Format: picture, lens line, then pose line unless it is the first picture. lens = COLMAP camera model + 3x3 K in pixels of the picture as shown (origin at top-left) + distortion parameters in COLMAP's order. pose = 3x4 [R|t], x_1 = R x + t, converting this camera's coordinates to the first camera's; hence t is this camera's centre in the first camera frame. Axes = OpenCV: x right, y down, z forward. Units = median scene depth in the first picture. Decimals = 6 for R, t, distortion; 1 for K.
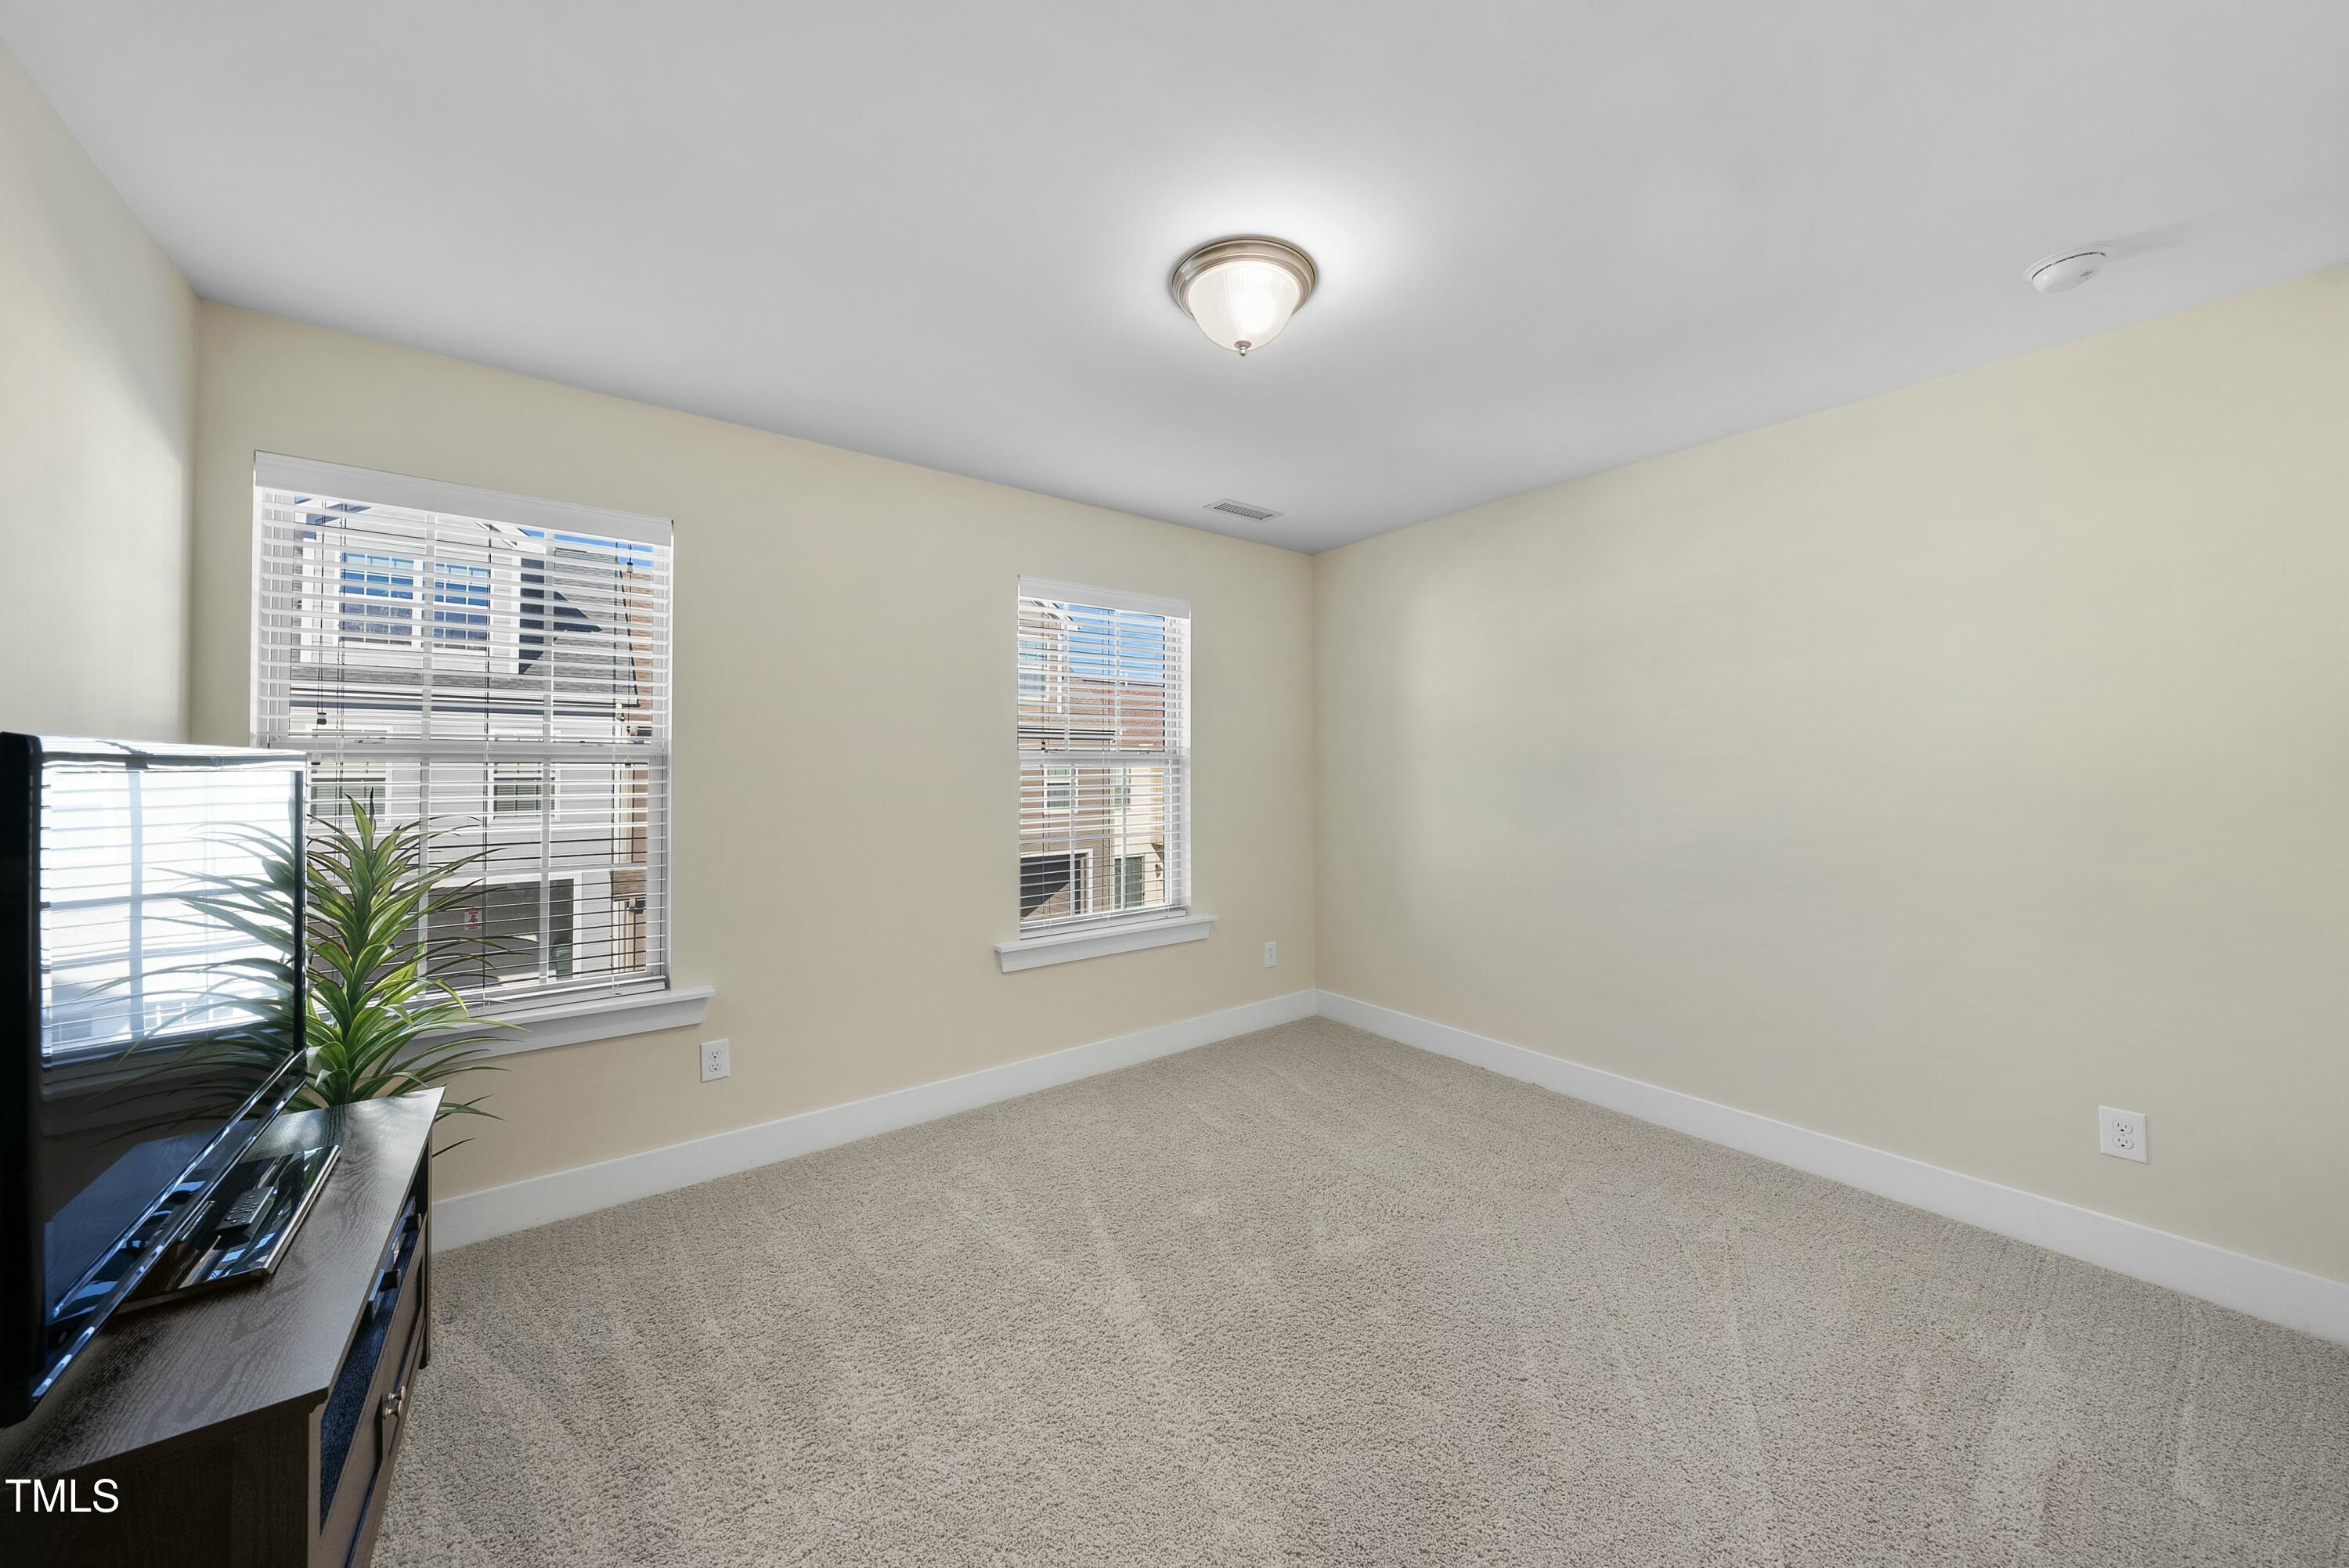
lens RADIAL K [[806.5, 0, 1180.1], [0, 806.5, 750.7], [0, 0, 1]] dist [0.000117, -0.000001]
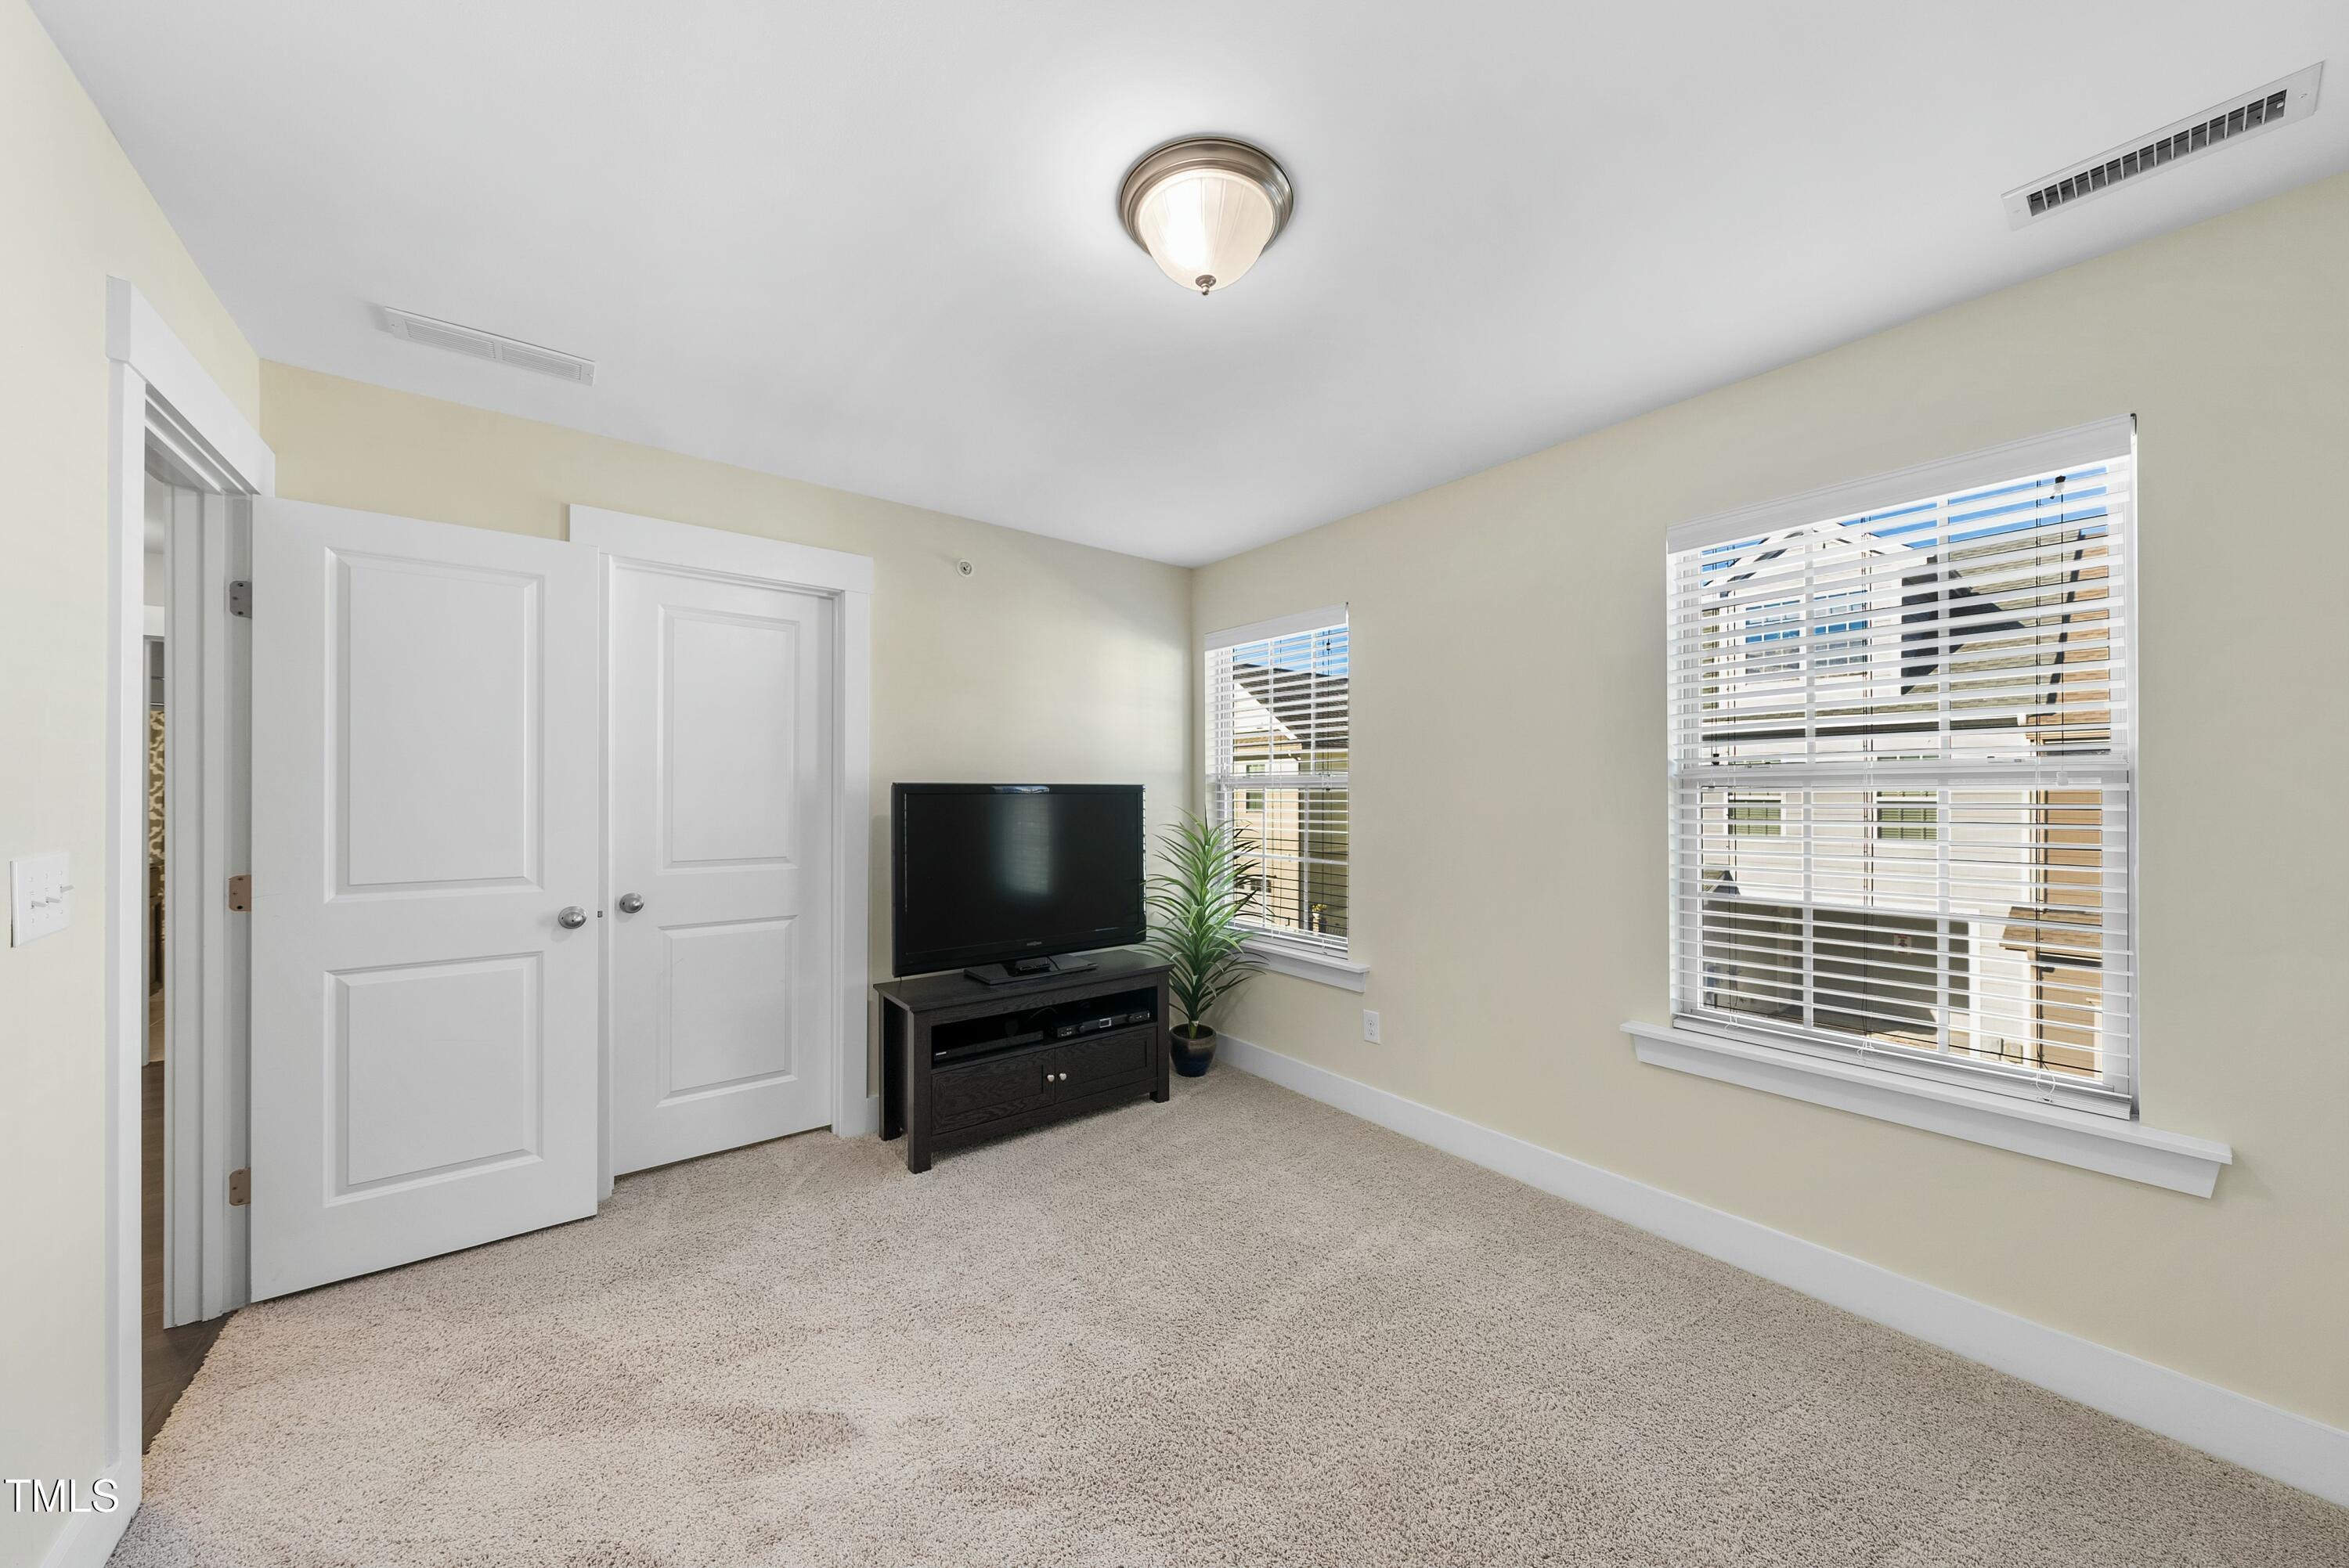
lens RADIAL K [[801.5, 0, 1174.5], [0, 801.5, 784.0], [0, 0, 1]] dist [-0.000262, -0.000029]
pose [[0.001760, -0.011109, -0.999937, 0.141897], [0.024345, 0.999642, -0.011063, 0.003329], [0.999702, -0.024324, 0.002030, 0.150374]]
